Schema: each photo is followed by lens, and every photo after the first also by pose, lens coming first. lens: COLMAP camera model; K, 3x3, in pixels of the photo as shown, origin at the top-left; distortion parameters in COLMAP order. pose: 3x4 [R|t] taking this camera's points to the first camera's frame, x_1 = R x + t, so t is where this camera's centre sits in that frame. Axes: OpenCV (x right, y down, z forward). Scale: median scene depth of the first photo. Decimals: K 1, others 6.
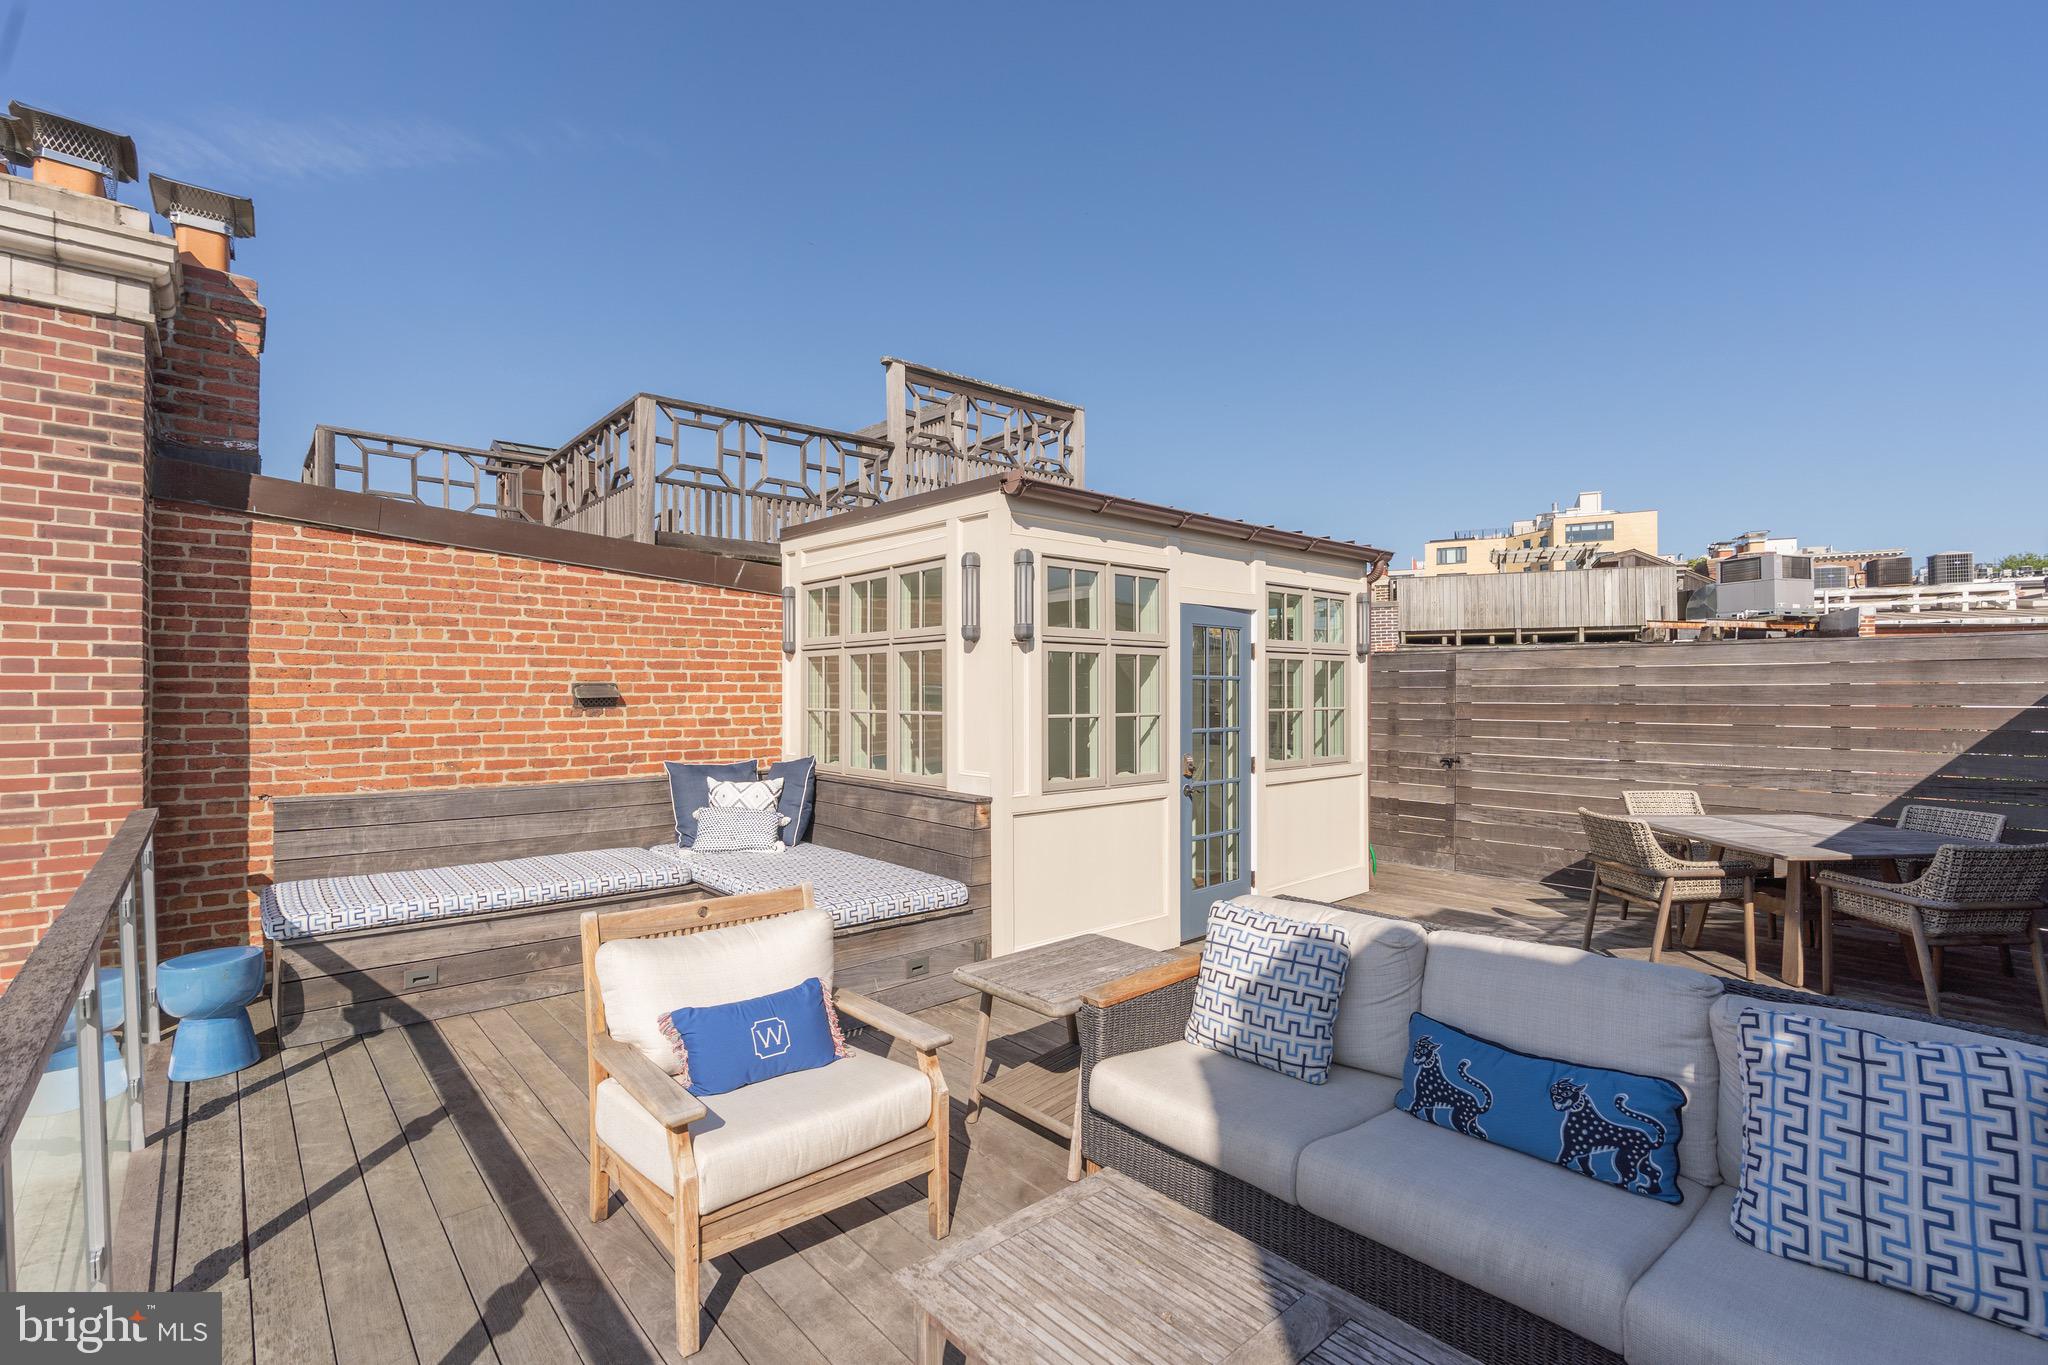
lens RADIAL K [[940.6, 0, 1007.6], [0, 940.6, 701.4], [0, 0, 1]] dist [-0.002231, 0.002635]
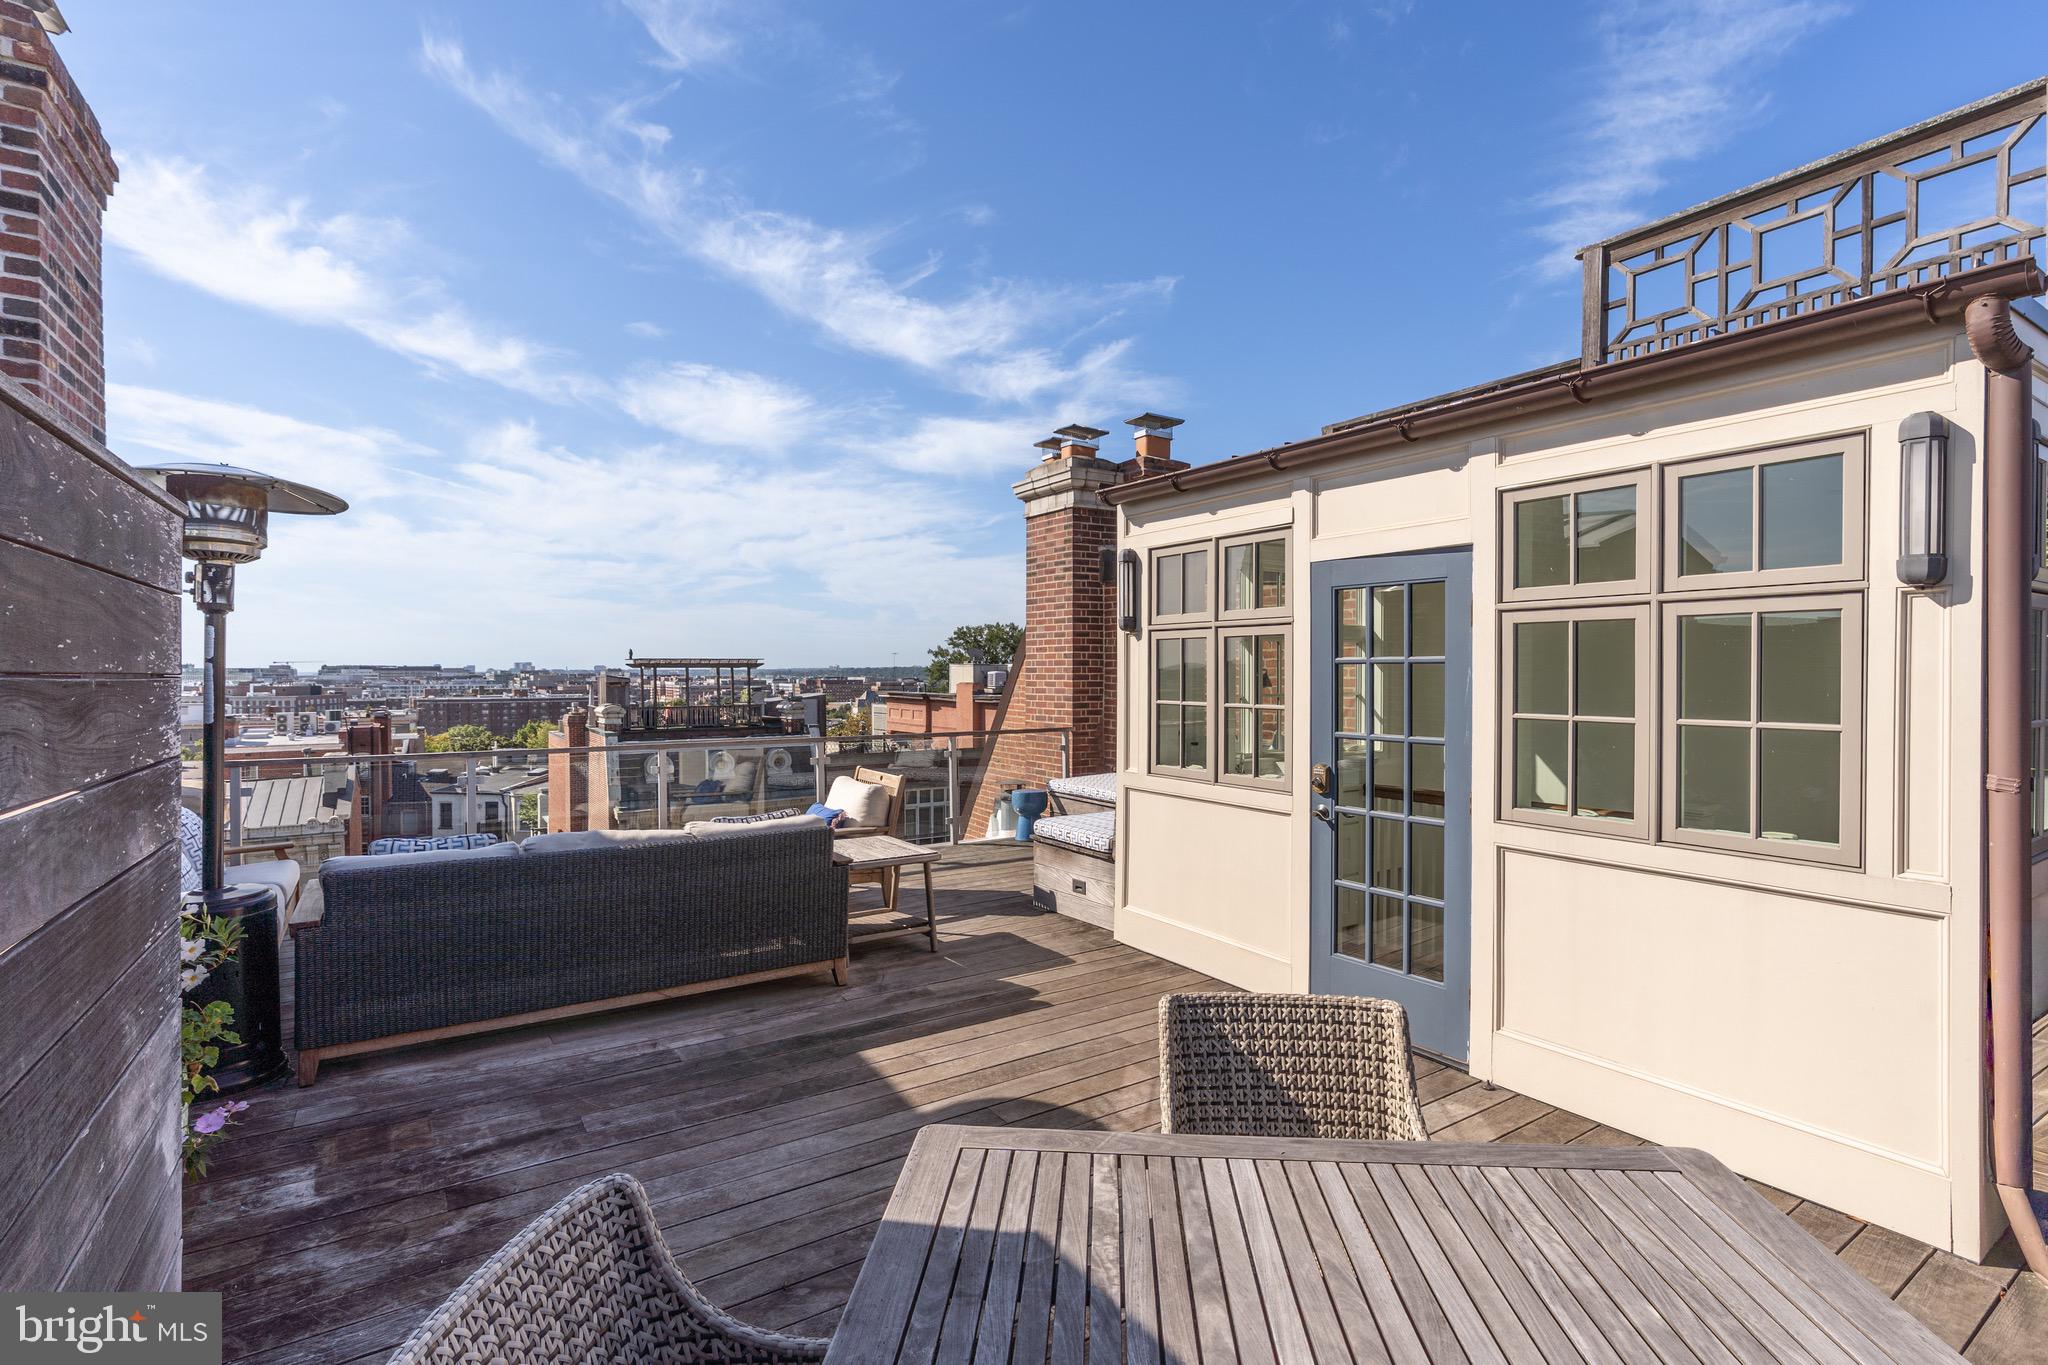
lens RADIAL K [[940.6, 0, 1010.9], [0, 940.6, 669.1], [0, 0, 1]] dist [-0.002231, 0.002635]
pose [[-0.134398, 0.001994, -0.990925, 0.887464], [-0.008859, 0.999956, 0.003214, -0.017000], [0.990888, 0.009210, -0.134375, 0.796977]]
